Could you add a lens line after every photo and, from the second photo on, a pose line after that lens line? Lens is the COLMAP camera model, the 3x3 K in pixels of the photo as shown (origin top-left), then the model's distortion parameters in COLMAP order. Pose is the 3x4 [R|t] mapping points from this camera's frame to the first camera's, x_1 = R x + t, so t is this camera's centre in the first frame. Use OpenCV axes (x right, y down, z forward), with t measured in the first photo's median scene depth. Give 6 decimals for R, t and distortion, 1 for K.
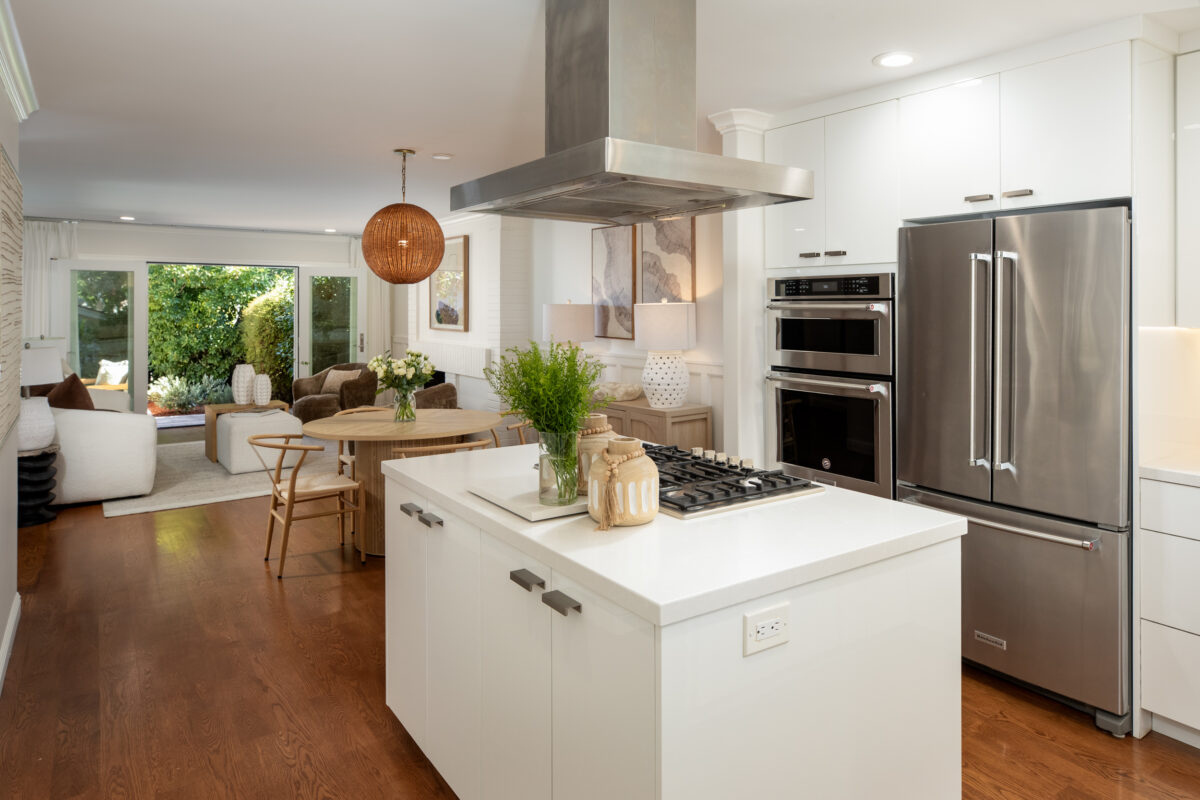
lens RADIAL K [[1083.7, 0, 665.6], [0, 1083.7, 331.9], [0, 0, 1]] dist [-0.009527, -0.016966]
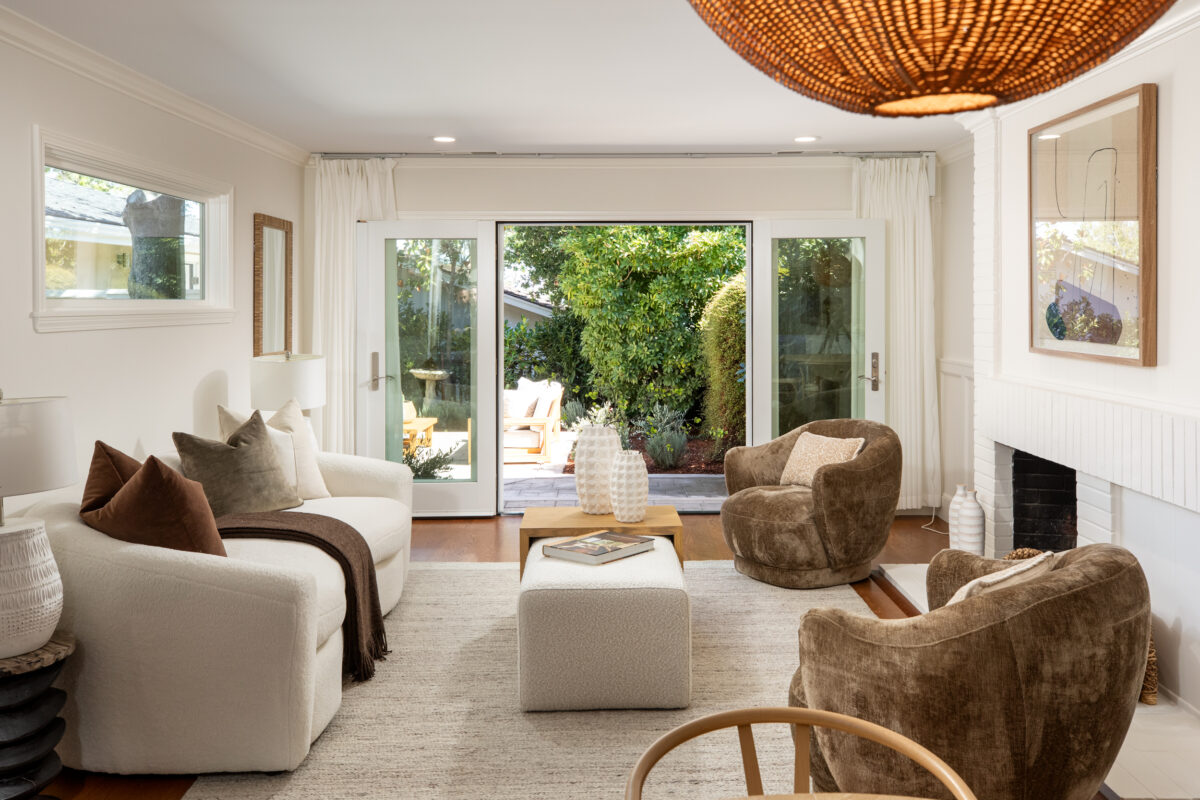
lens RADIAL K [[1038.0, 0, 587.8], [0, 1038.0, 318.0], [0, 0, 1]] dist [-0.002167, 0.016049]
pose [[0.829875, 0.003160, -0.557941, -0.127901], [-0.007687, 0.999954, -0.005770, -0.010534], [0.557897, 0.009077, 0.829861, 0.542059]]
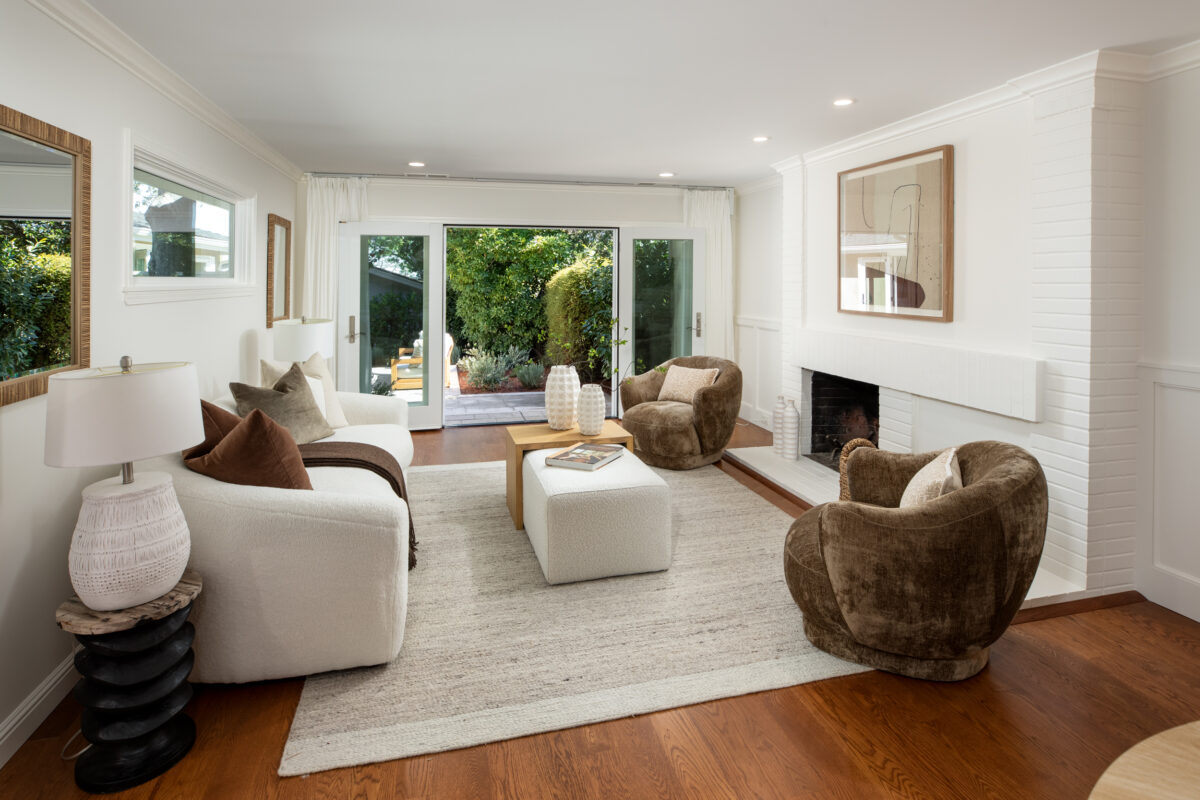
lens RADIAL K [[609.6, 0, 553.8], [0, 609.6, 283.5], [0, 0, 1]] dist [-0.022670, 0.000077]
pose [[0.943423, -0.002144, -0.331585, -0.234464], [-0.004416, 0.999809, -0.019027, -0.010800], [0.331562, 0.019415, 0.943234, 0.558942]]
